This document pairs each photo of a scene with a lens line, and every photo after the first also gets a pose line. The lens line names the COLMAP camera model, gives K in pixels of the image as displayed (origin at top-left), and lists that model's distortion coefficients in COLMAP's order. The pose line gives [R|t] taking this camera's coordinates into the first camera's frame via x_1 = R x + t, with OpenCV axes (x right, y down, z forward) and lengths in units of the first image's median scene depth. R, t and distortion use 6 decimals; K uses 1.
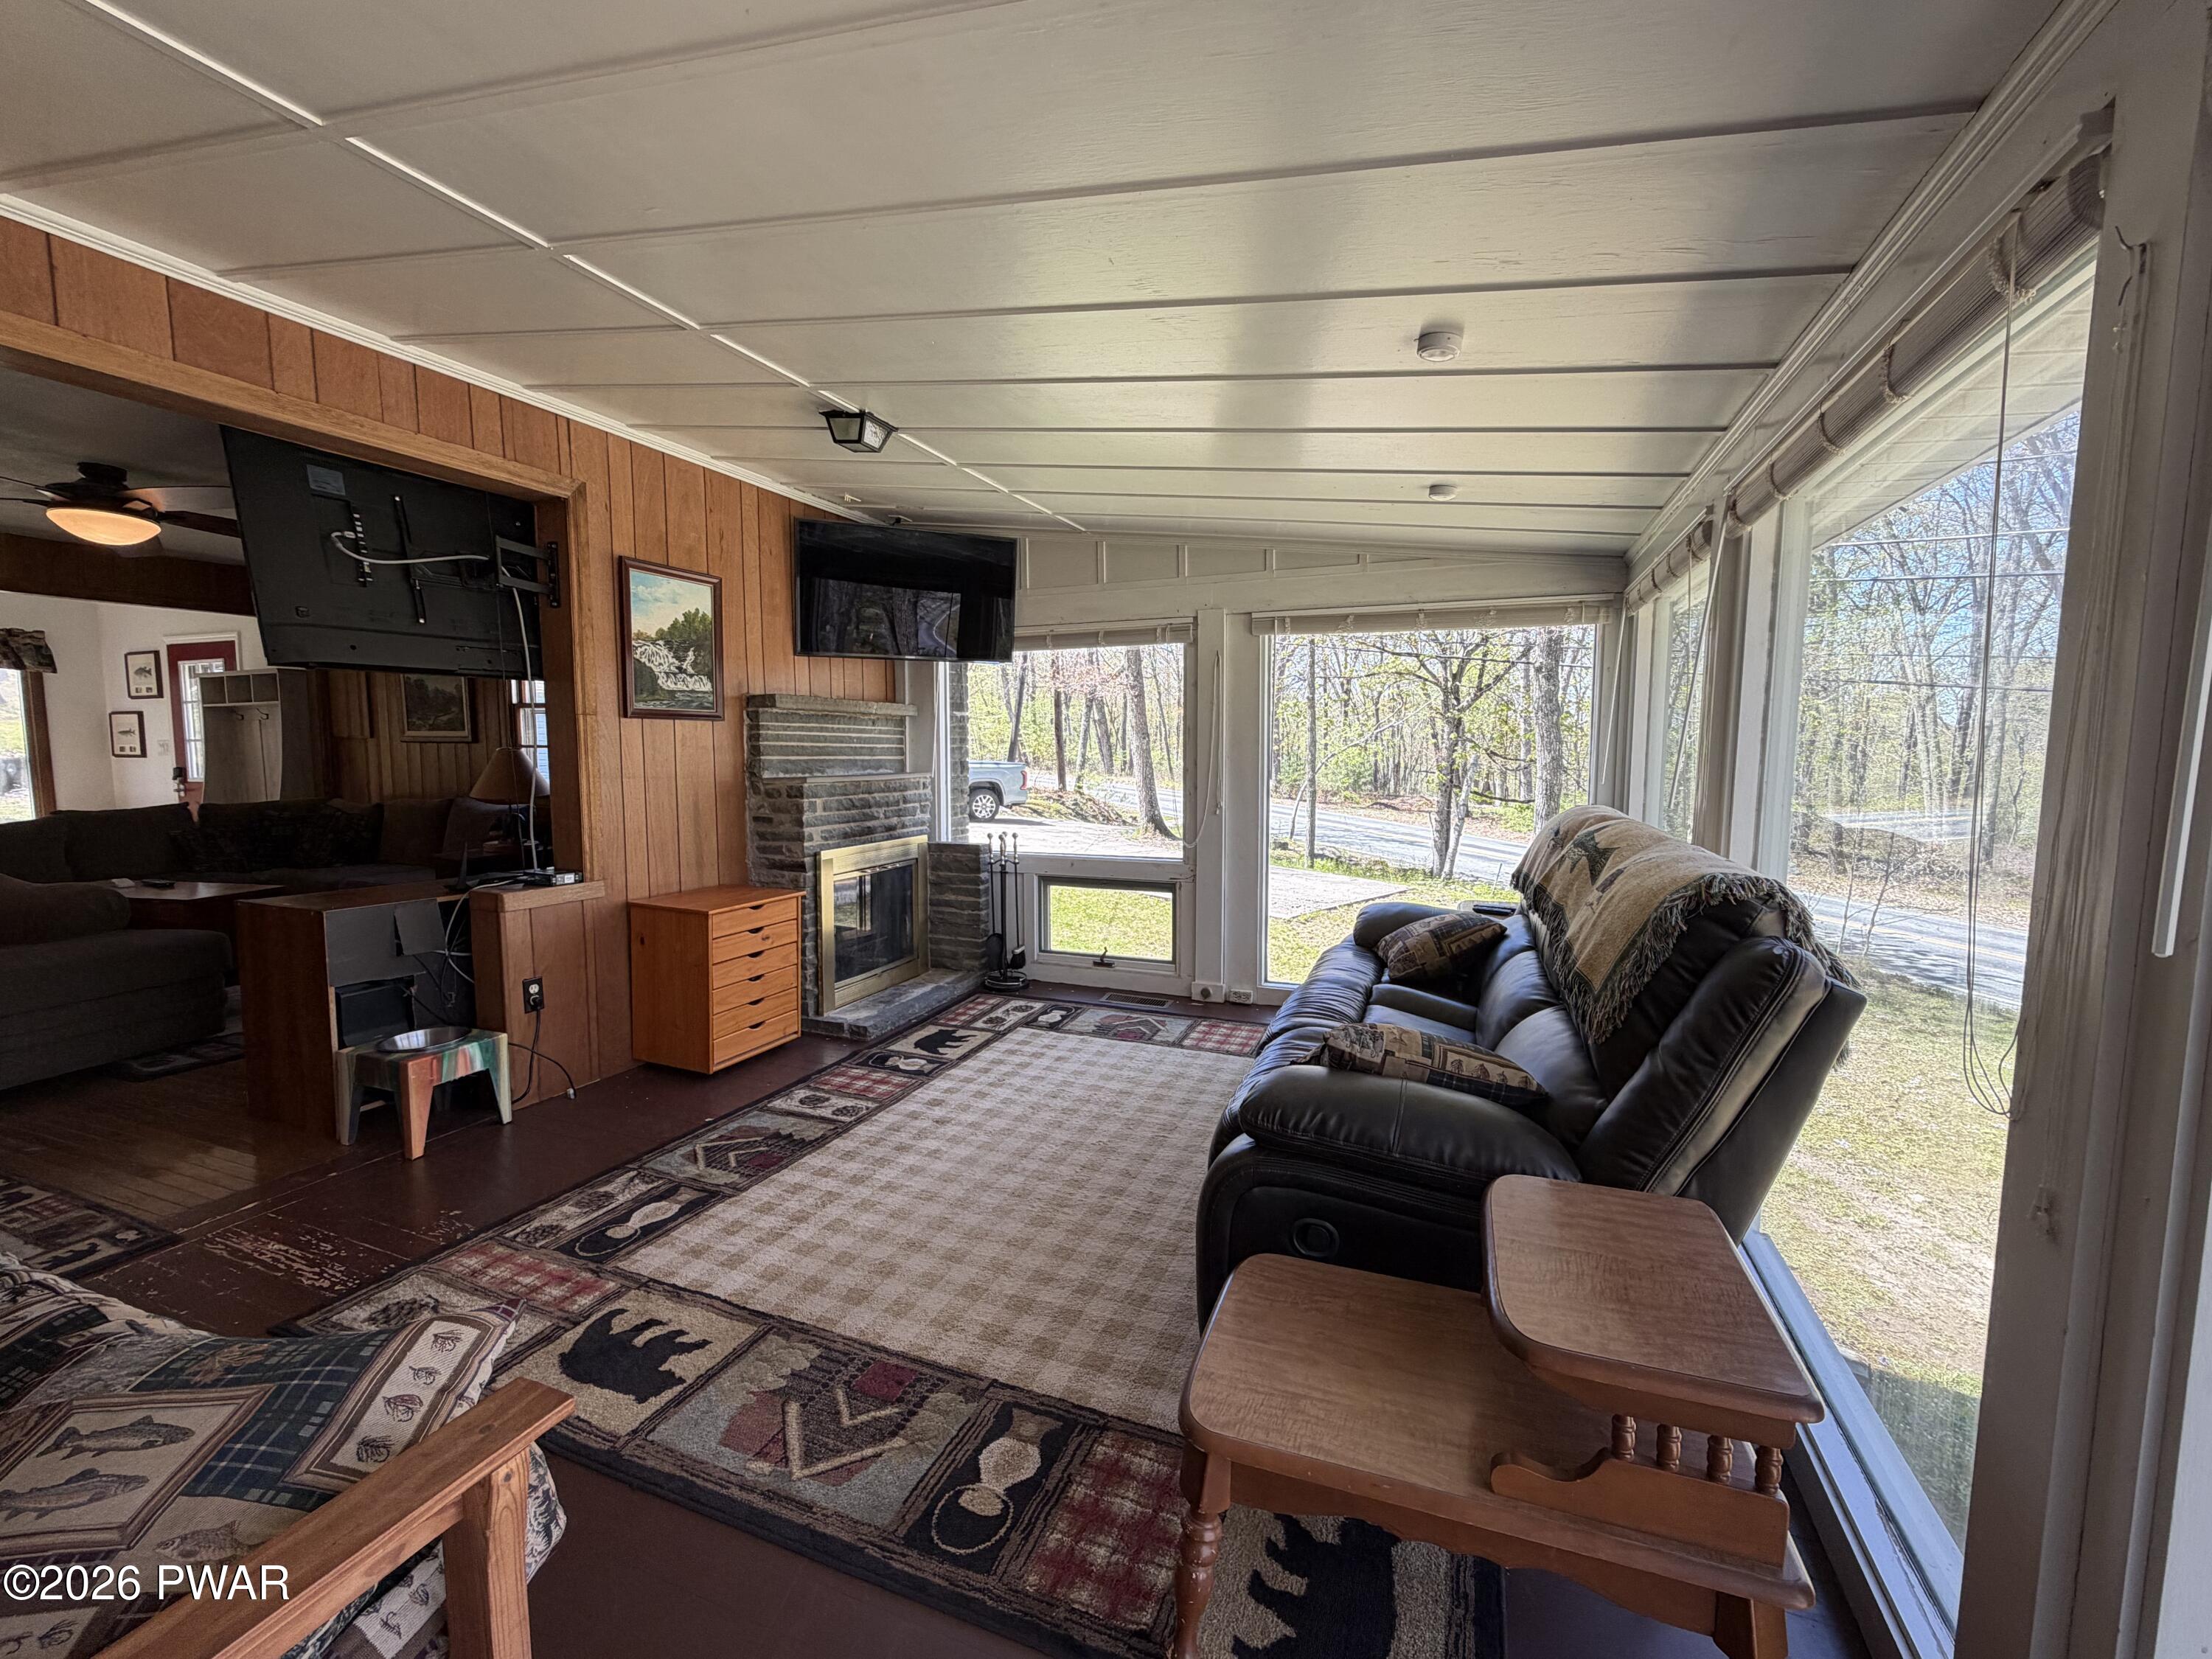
lens RADIAL K [[945.4, 0, 1101.5], [0, 945.4, 828.6], [0, 0, 1]] dist [0.000566, -0.000601]
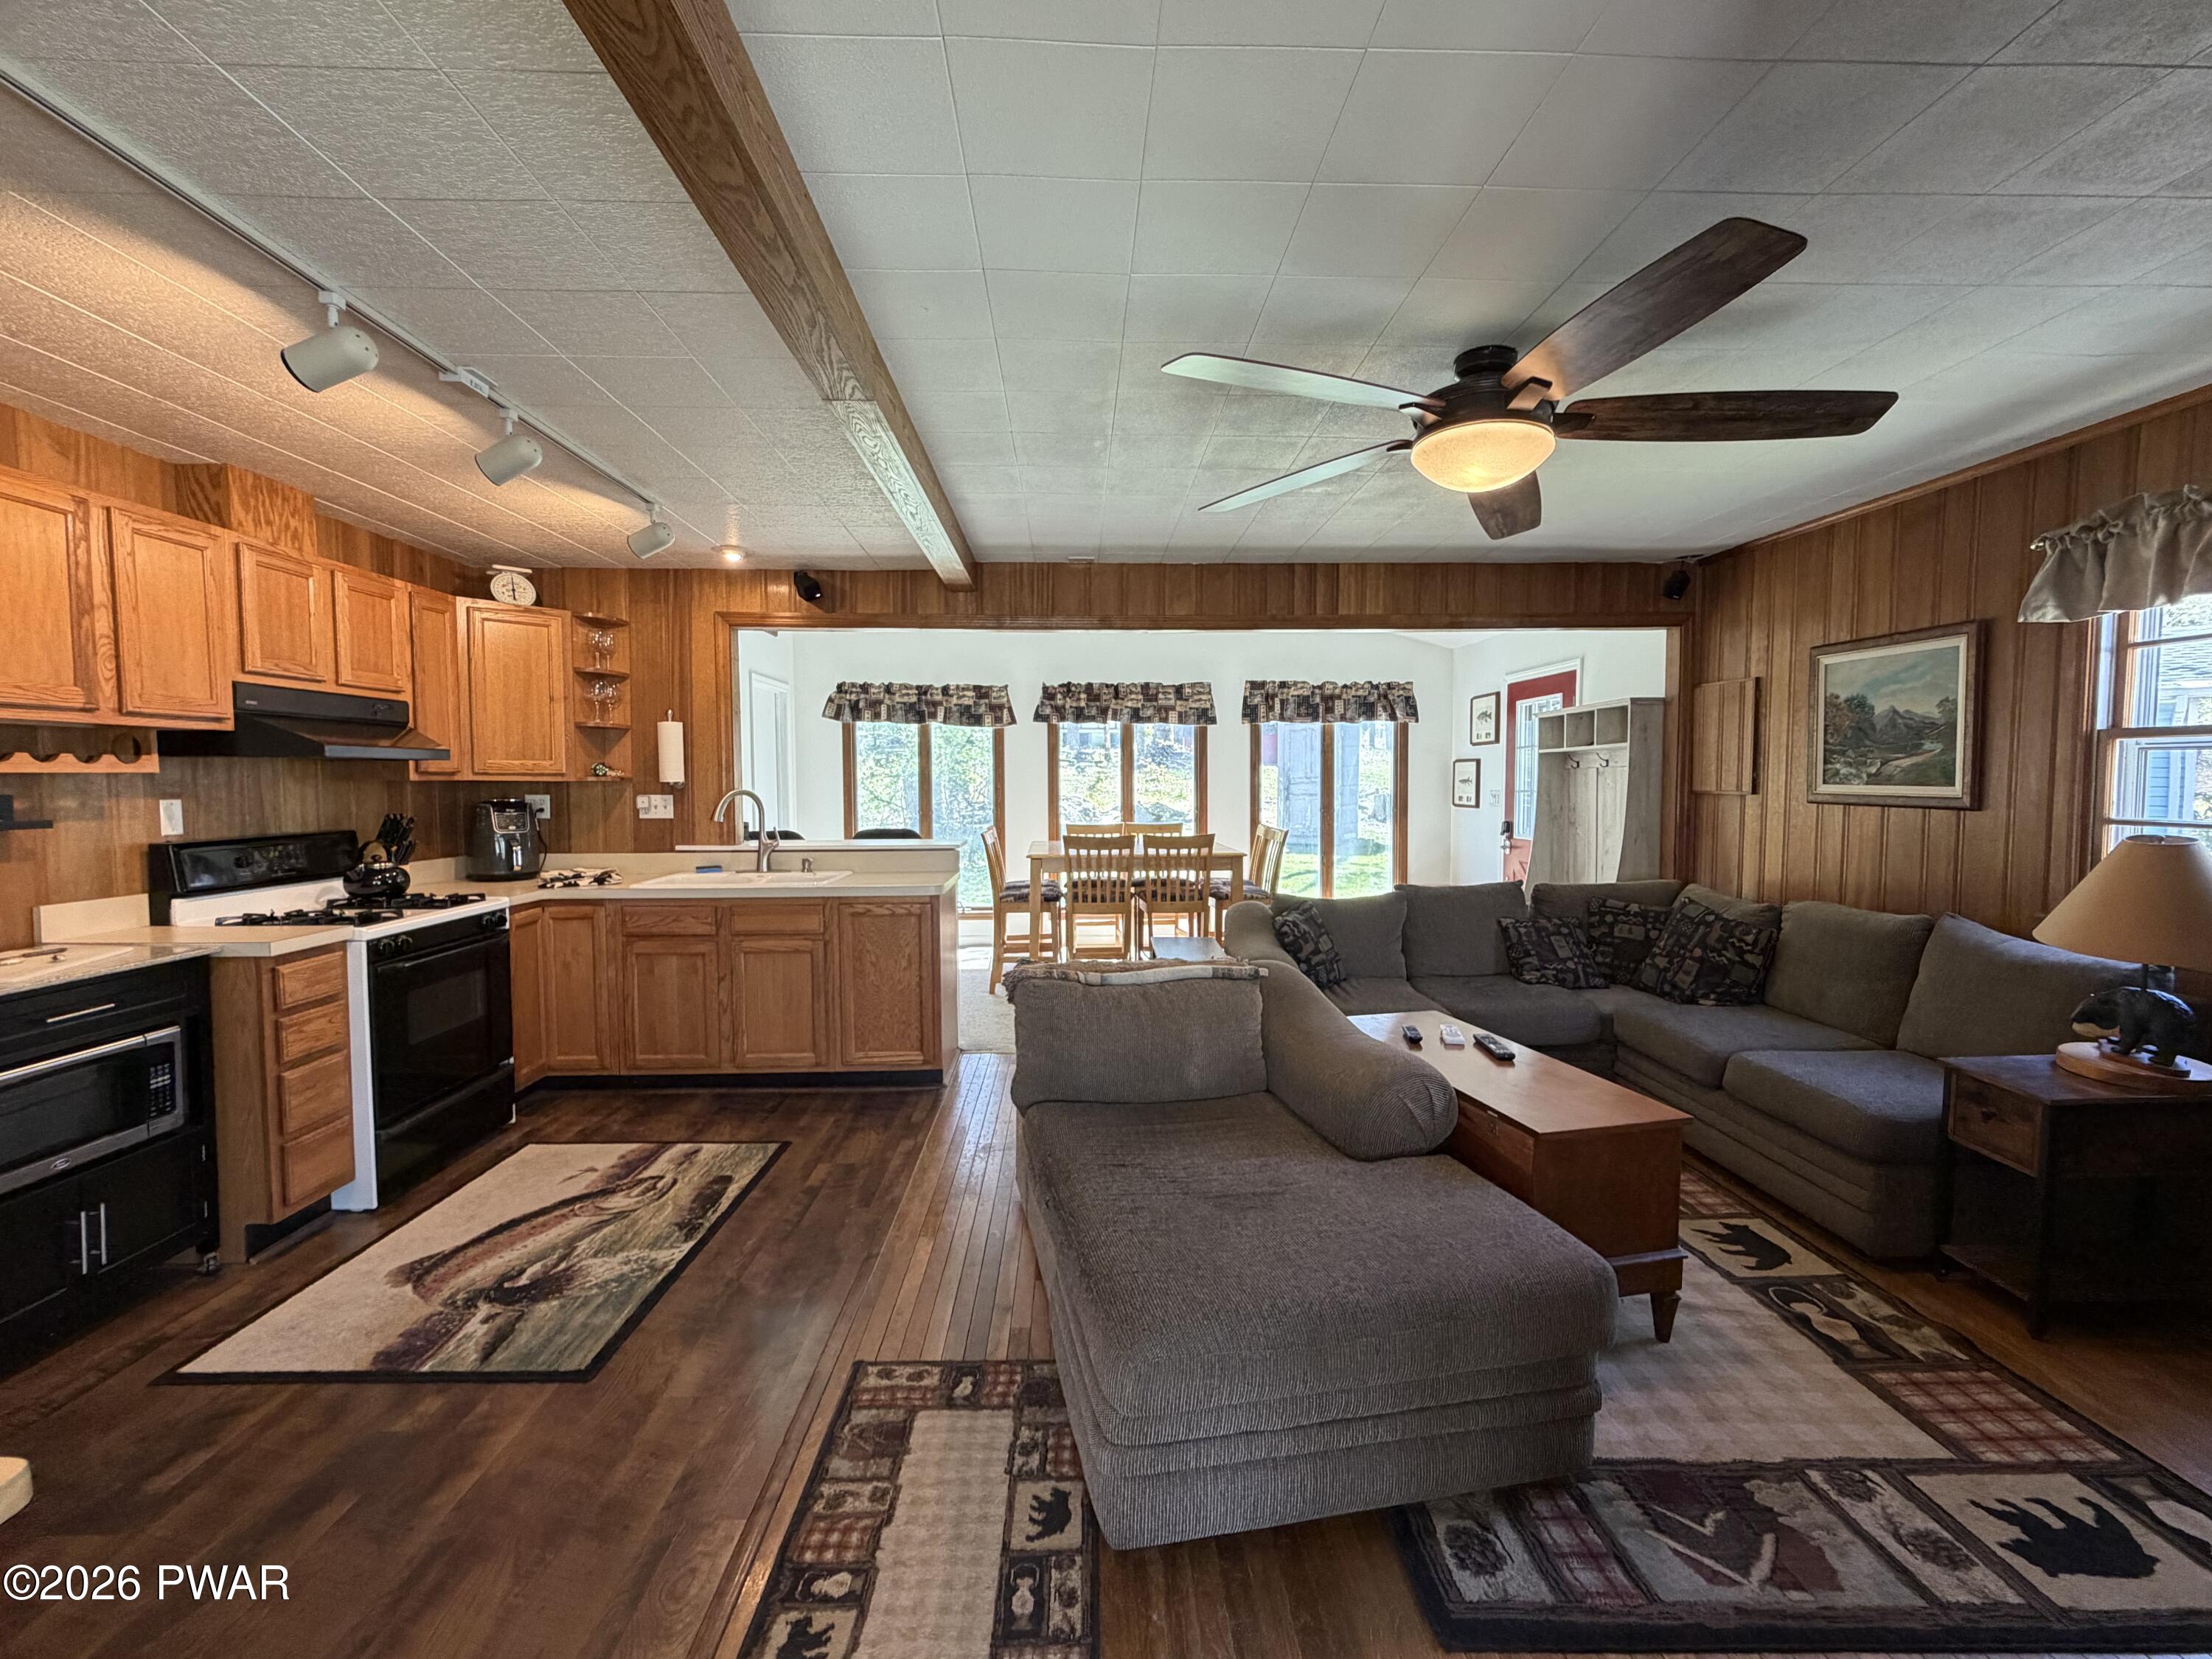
lens RADIAL K [[945.4, 0, 1103.6], [0, 945.4, 829.8], [0, 0, 1]] dist [0.000566, -0.000601]
pose [[0.402005, 0.047381, -0.914411, -0.595499], [-0.075638, 0.996965, 0.018406, -0.083197], [0.912508, 0.061765, 0.404369, 0.557867]]
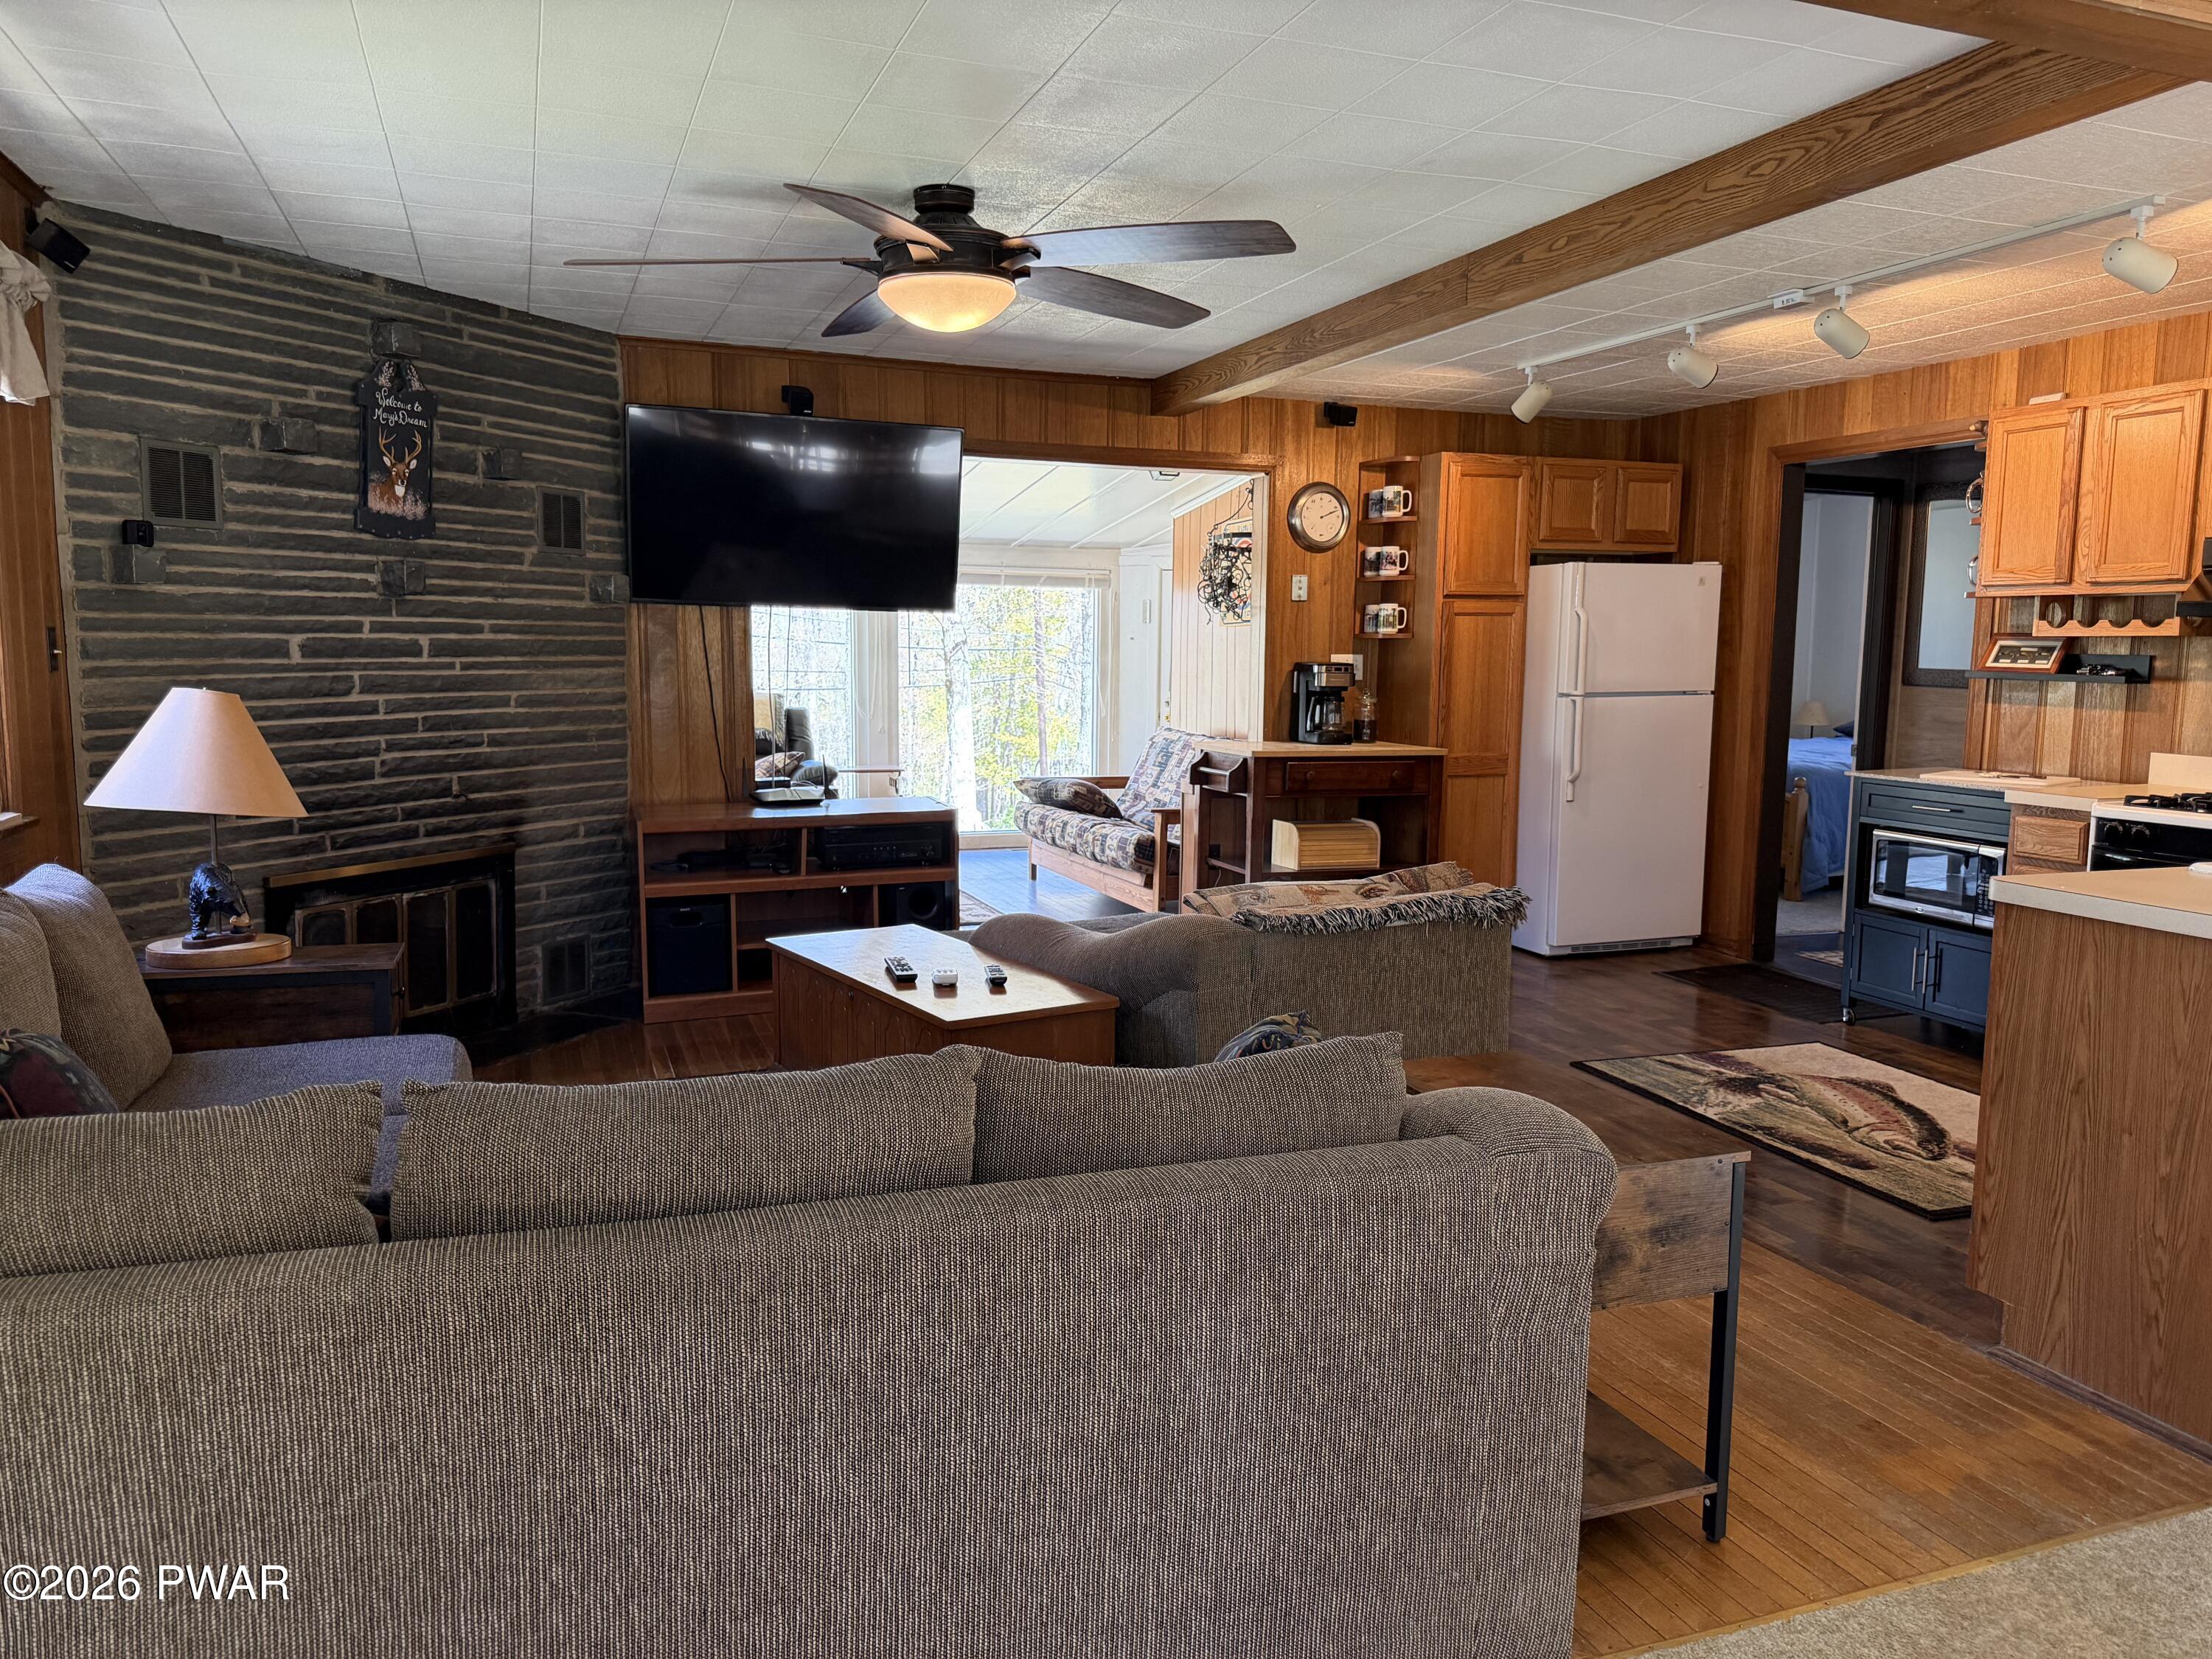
lens RADIAL K [[1558.2, 0, 1088.7], [0, 1558.2, 852.4], [0, 0, 1]] dist [0.005147, -0.024172]
pose [[-0.662514, -0.105027, 0.741650, -1.808627], [0.055818, 0.980446, 0.188706, -0.163799], [-0.746967, 0.166418, -0.643697, 1.569045]]
